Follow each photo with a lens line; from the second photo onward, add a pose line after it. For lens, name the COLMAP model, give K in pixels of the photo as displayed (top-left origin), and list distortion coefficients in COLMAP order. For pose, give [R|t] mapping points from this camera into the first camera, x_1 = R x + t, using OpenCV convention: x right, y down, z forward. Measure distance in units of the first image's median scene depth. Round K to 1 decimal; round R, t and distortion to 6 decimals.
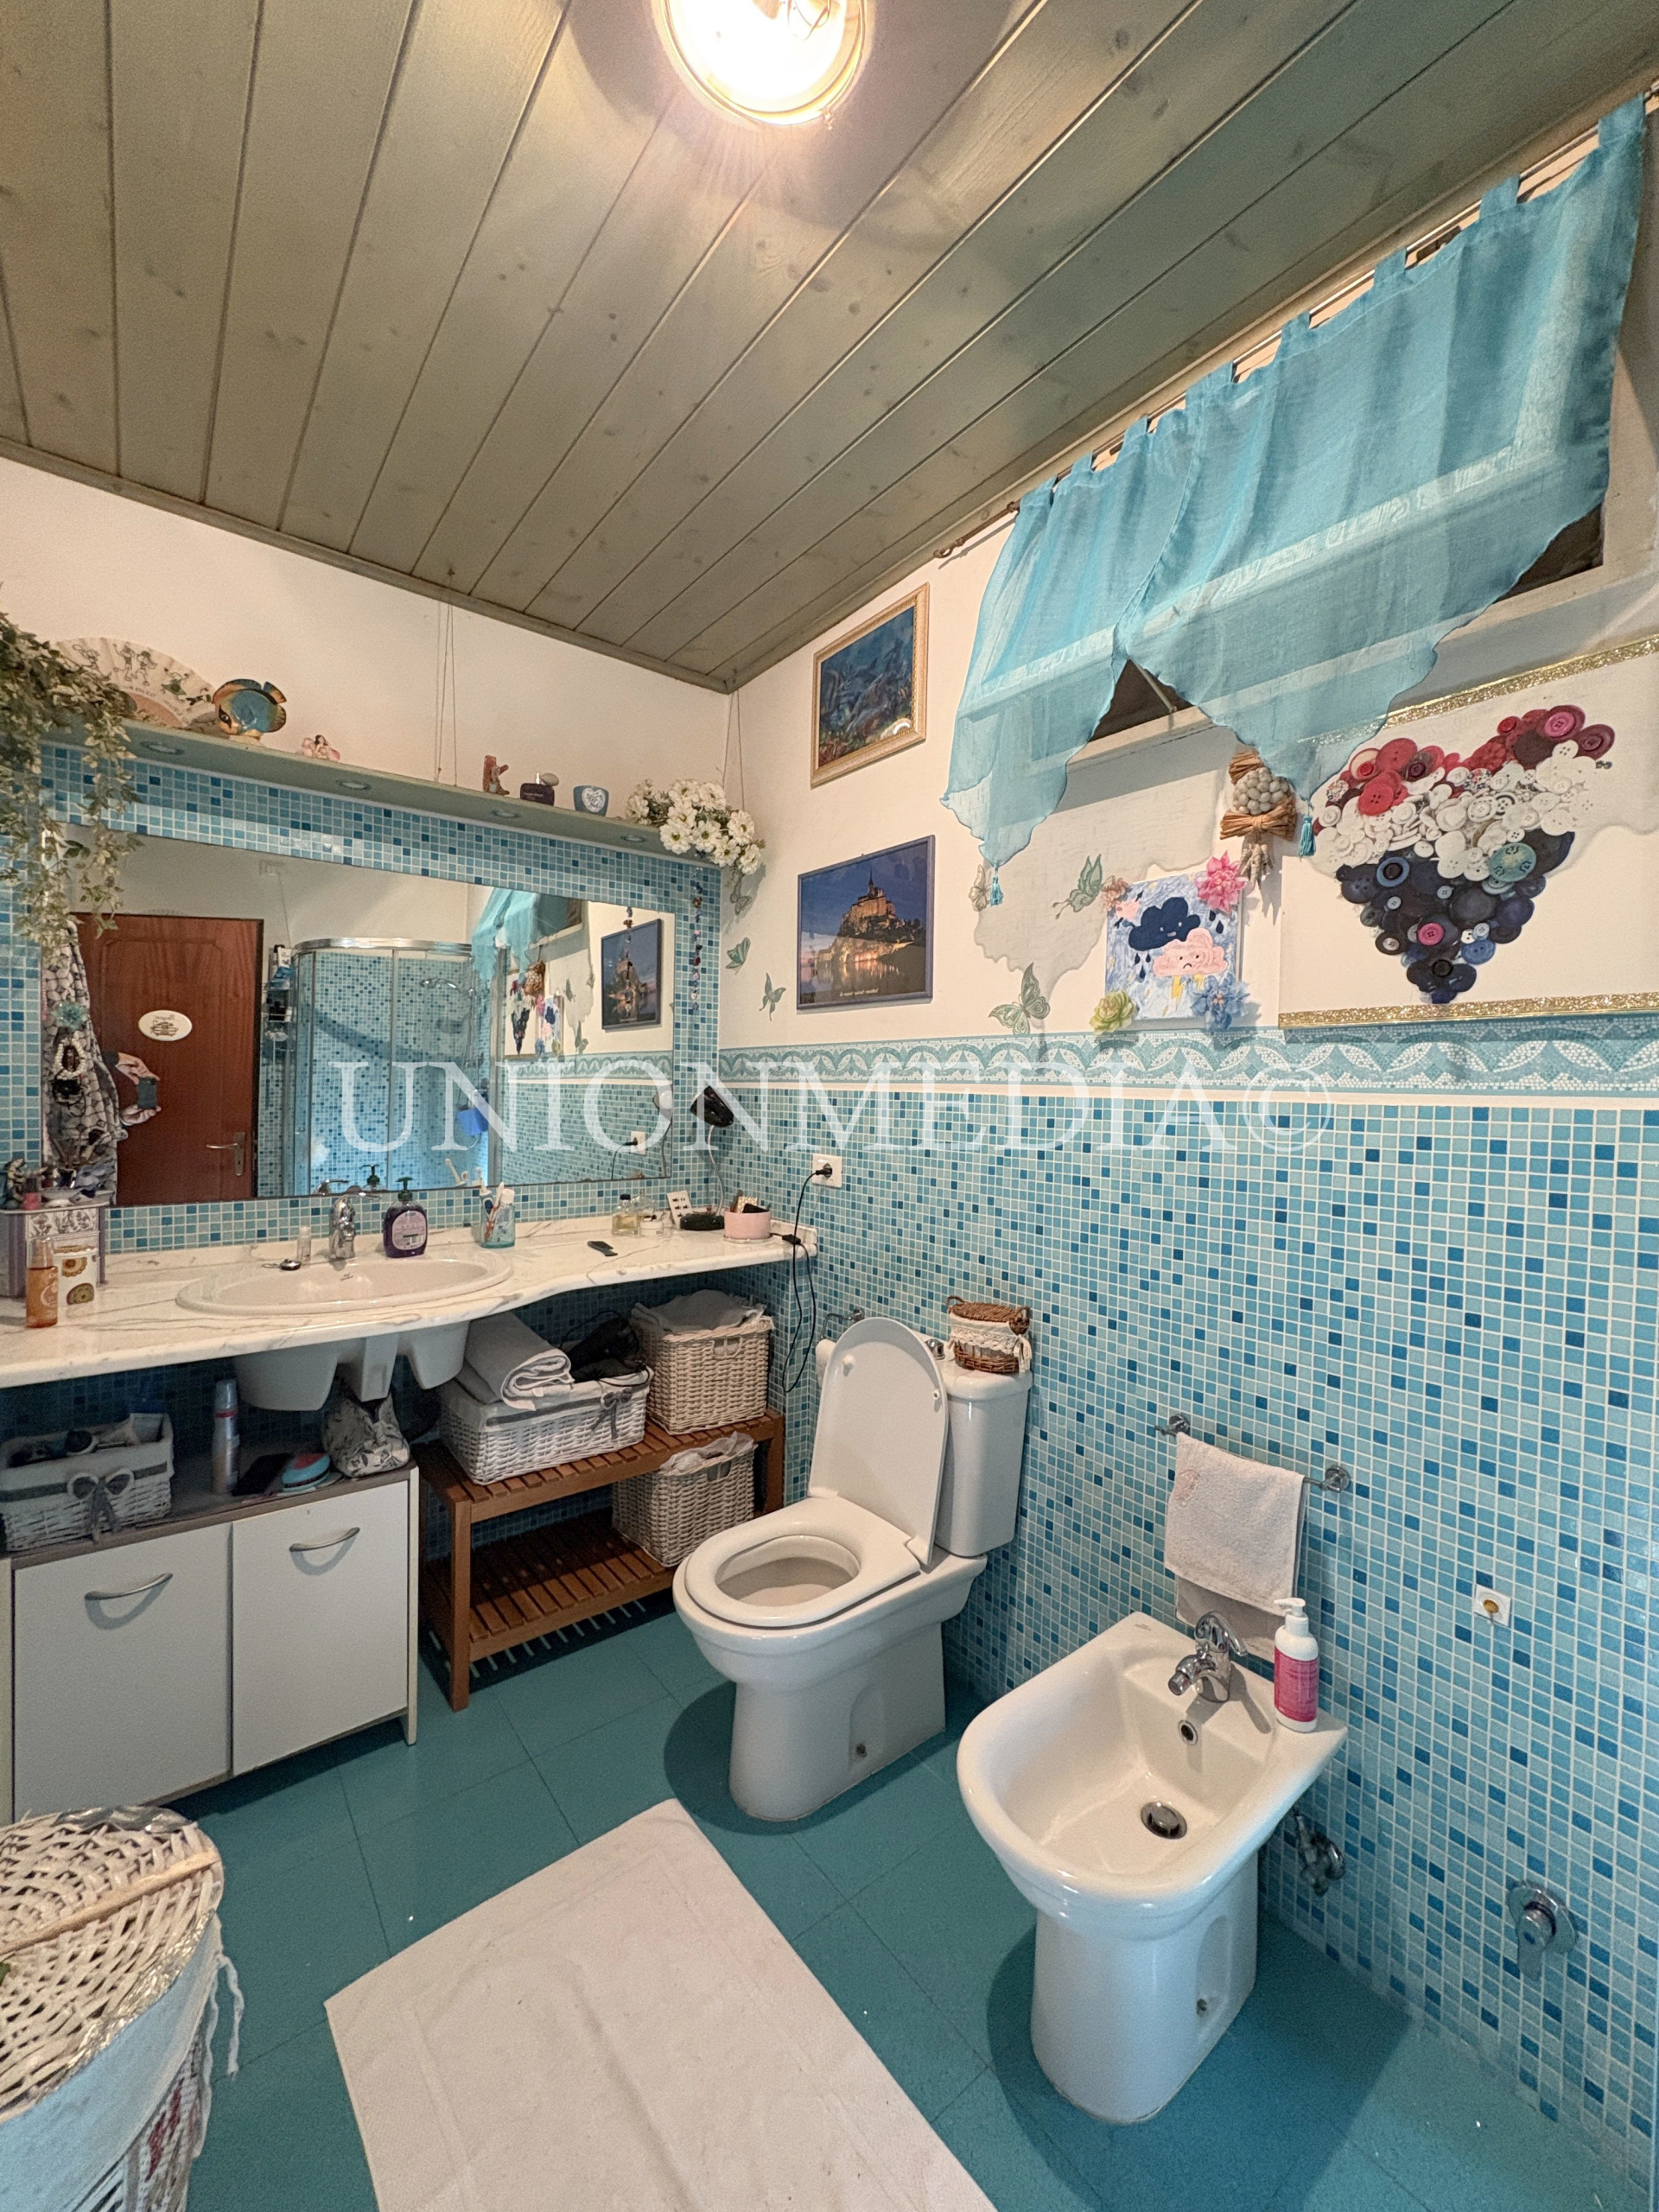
lens RADIAL K [[880.8, 0, 829.5], [0, 880.8, 1106.0], [0, 0, 1]] dist [0.000267, -0.000275]
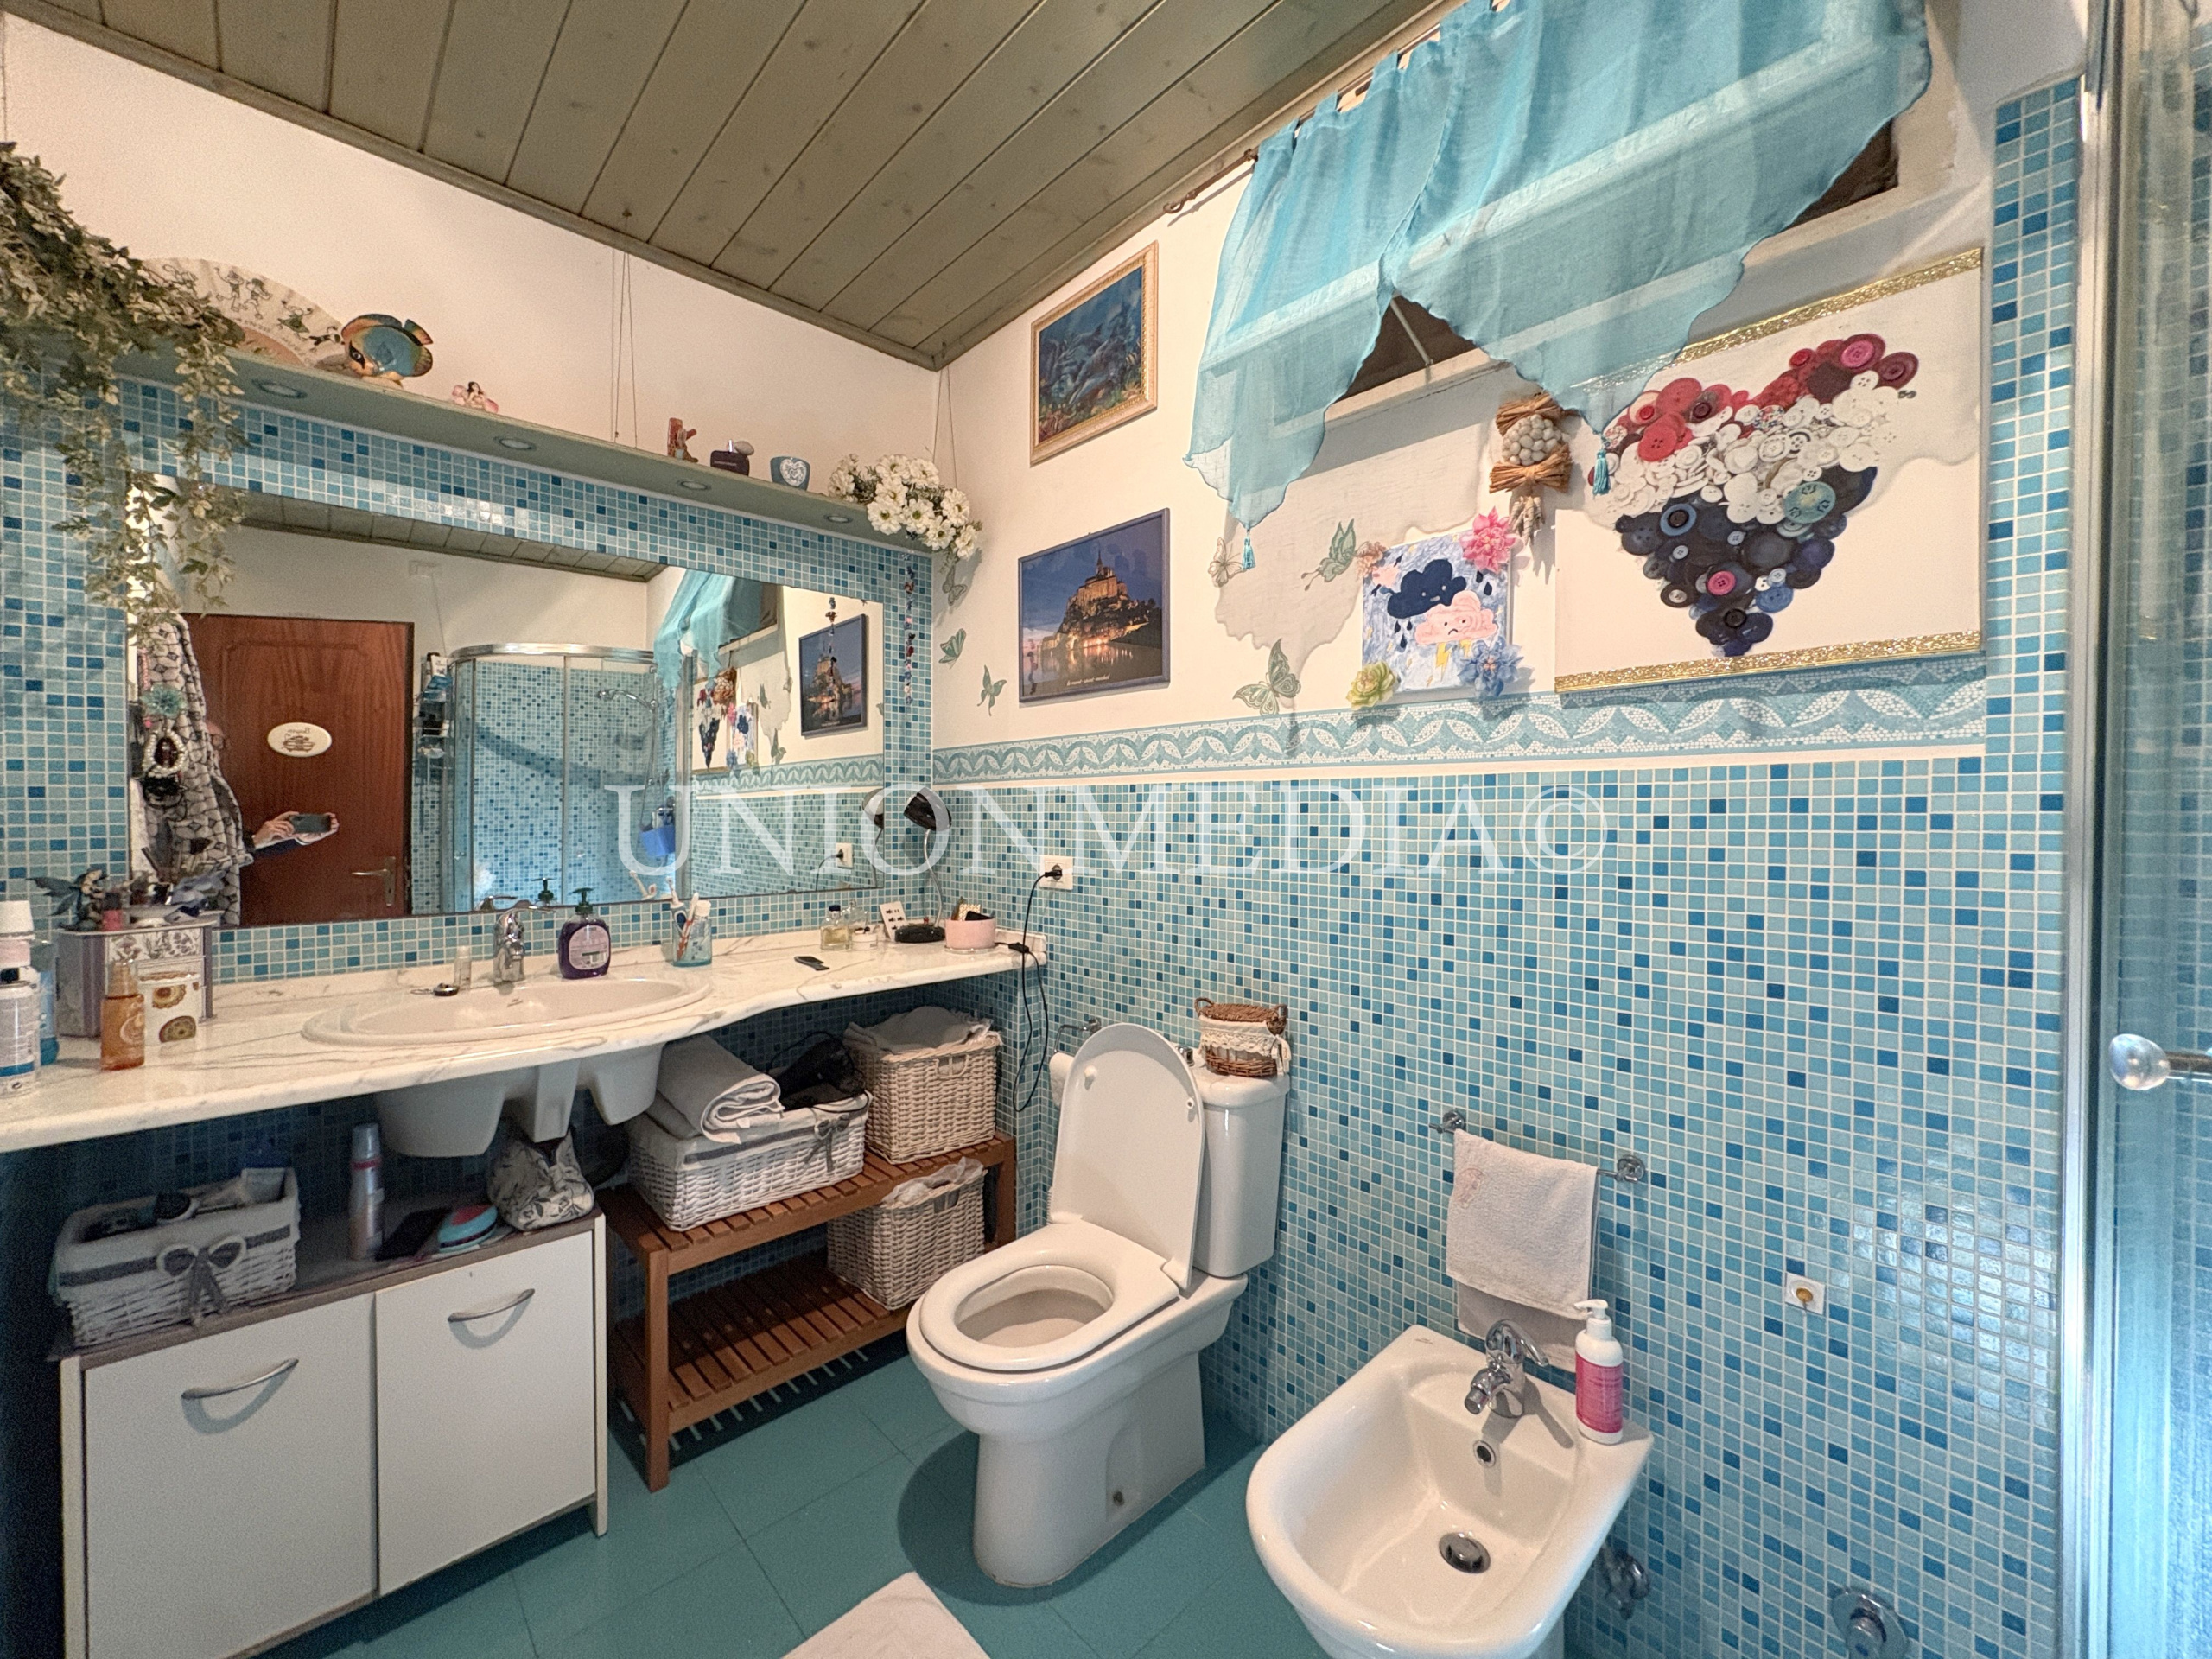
lens RADIAL K [[880.8, 0, 1105.3], [0, 880.8, 823.8], [0, 0, 1]] dist [0.000267, -0.000275]
pose [[0.995935, -0.018620, 0.088134, -0.044845], [0.019343, 0.999786, -0.007351, 0.040788], [-0.087978, 0.009026, 0.996082, 0.087802]]
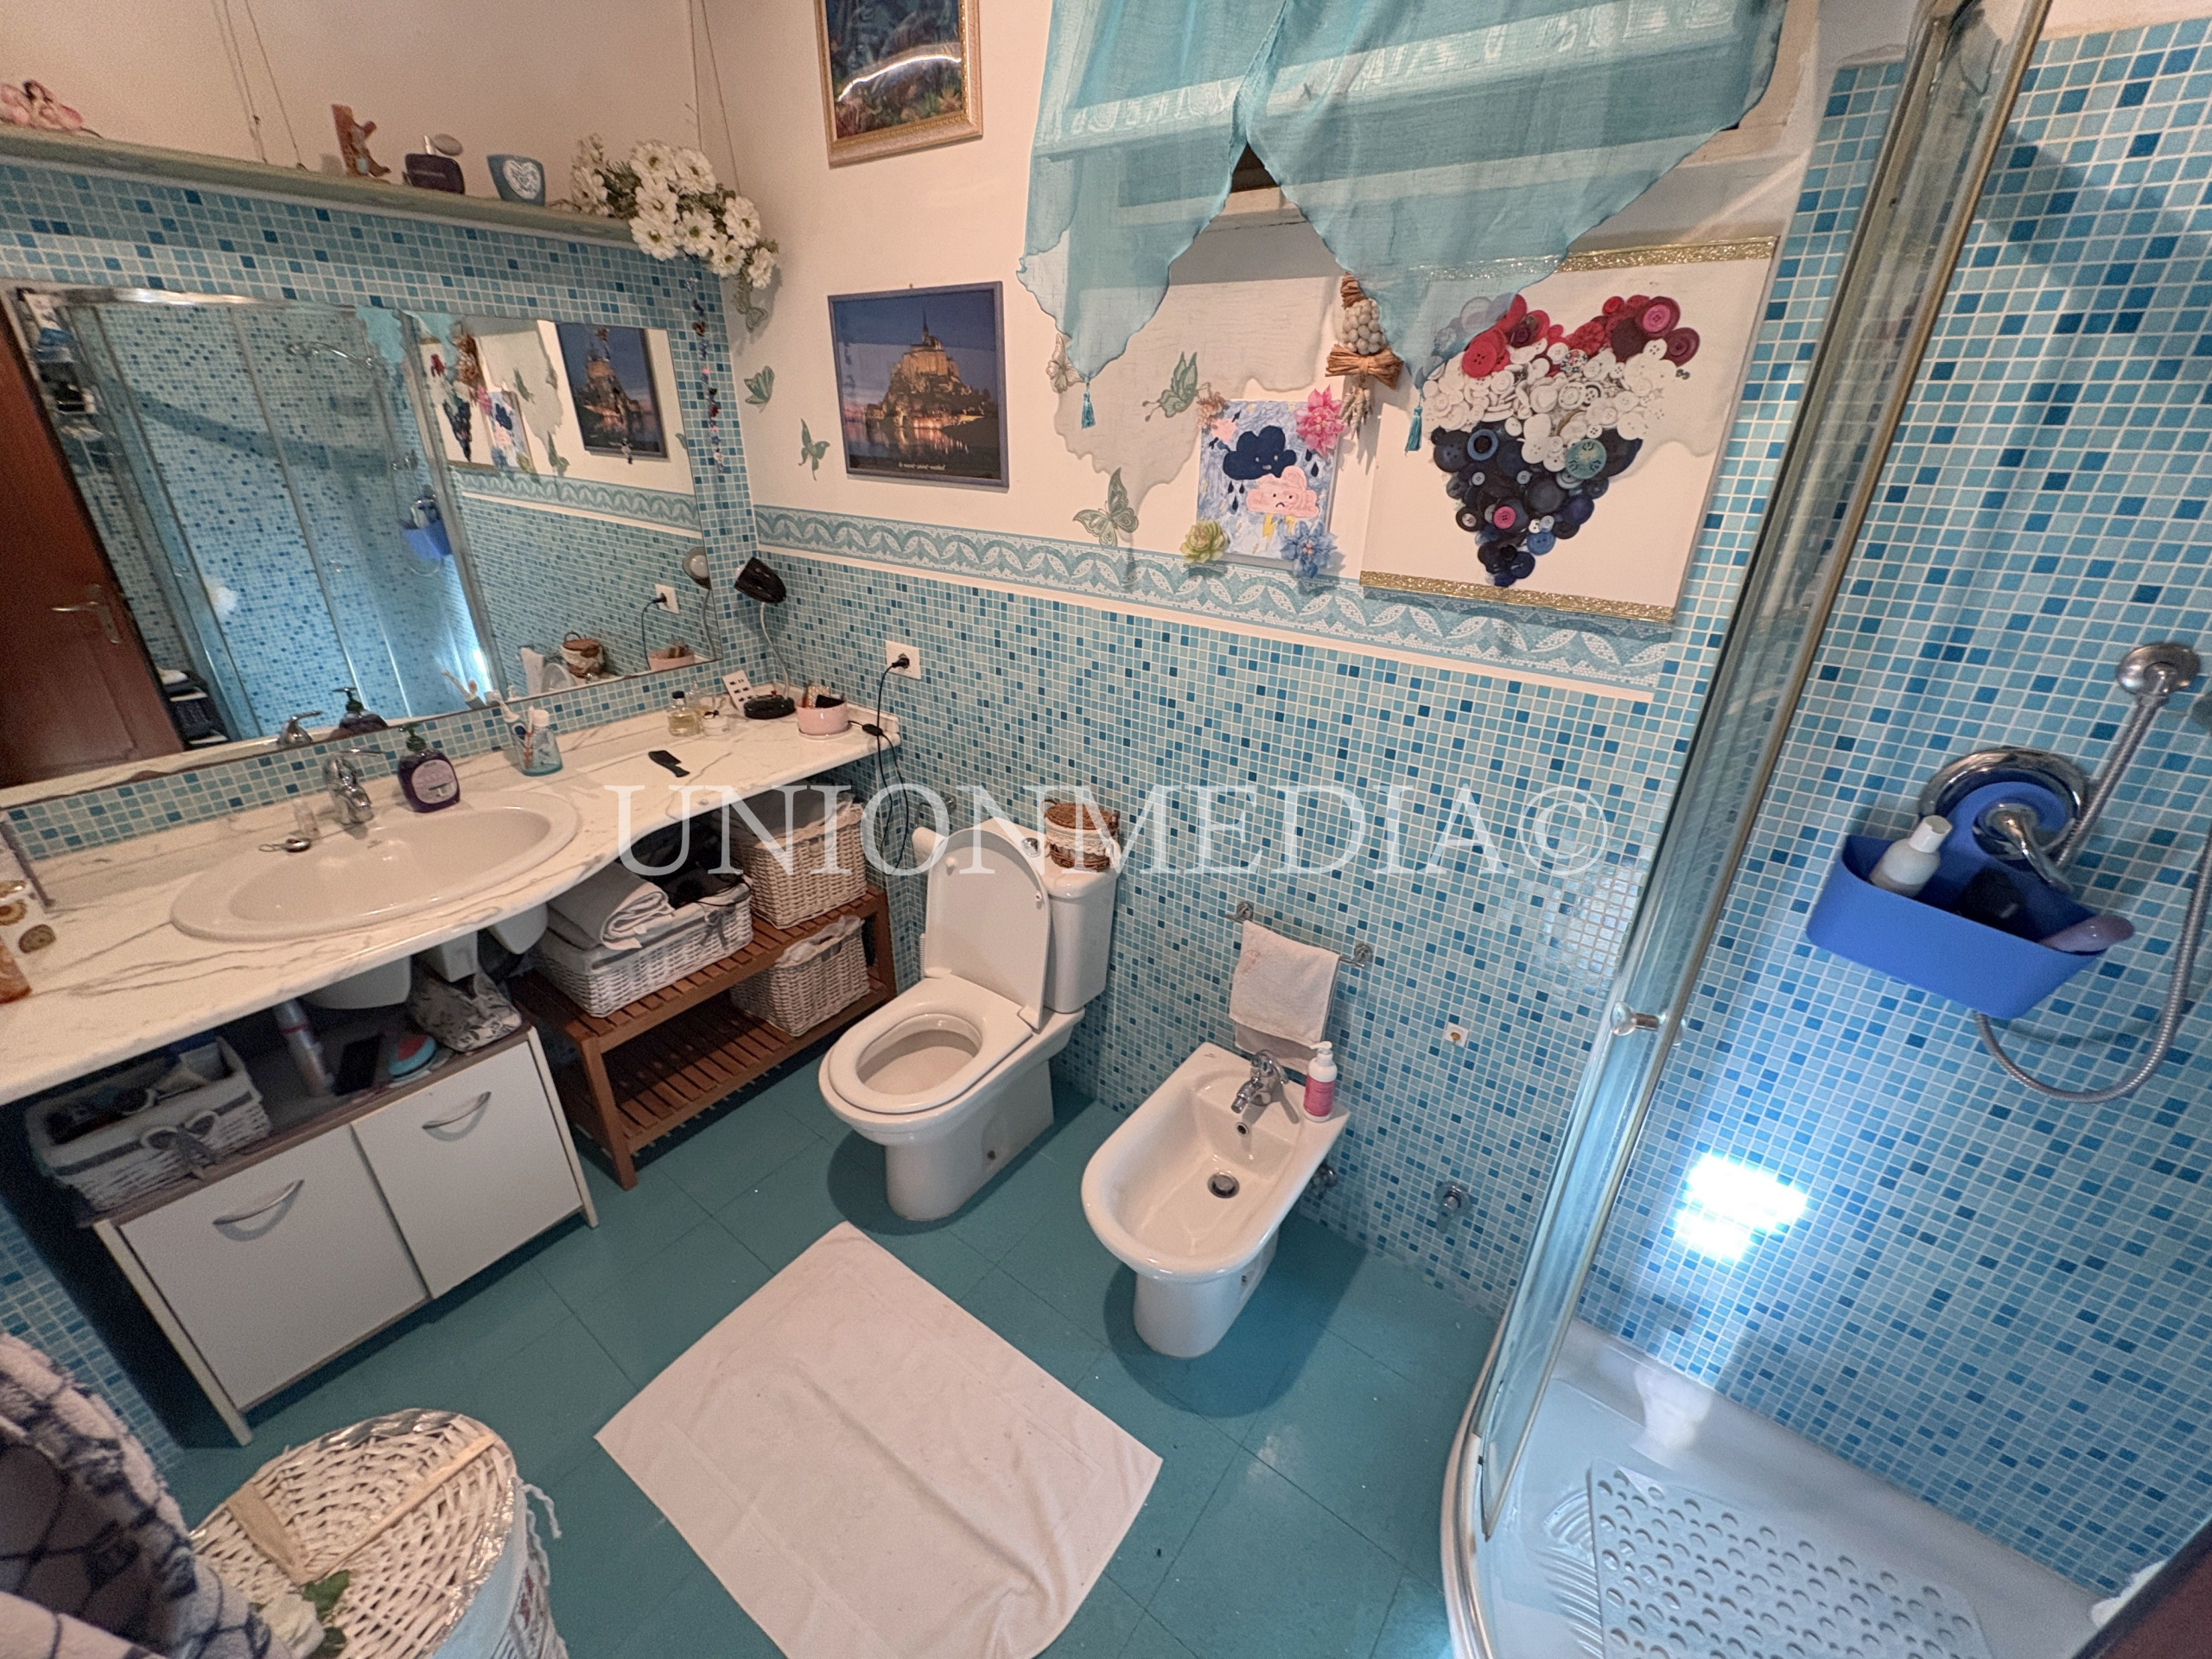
lens RADIAL K [[878.6, 0, 1107.8], [0, 878.6, 830.1], [0, 0, 1]] dist [-0.002030, 0.000143]
pose [[0.965570, -0.113343, 0.234153, -0.045307], [0.006536, 0.910378, 0.413725, -0.210955], [-0.260061, -0.397950, 0.879775, 0.038056]]
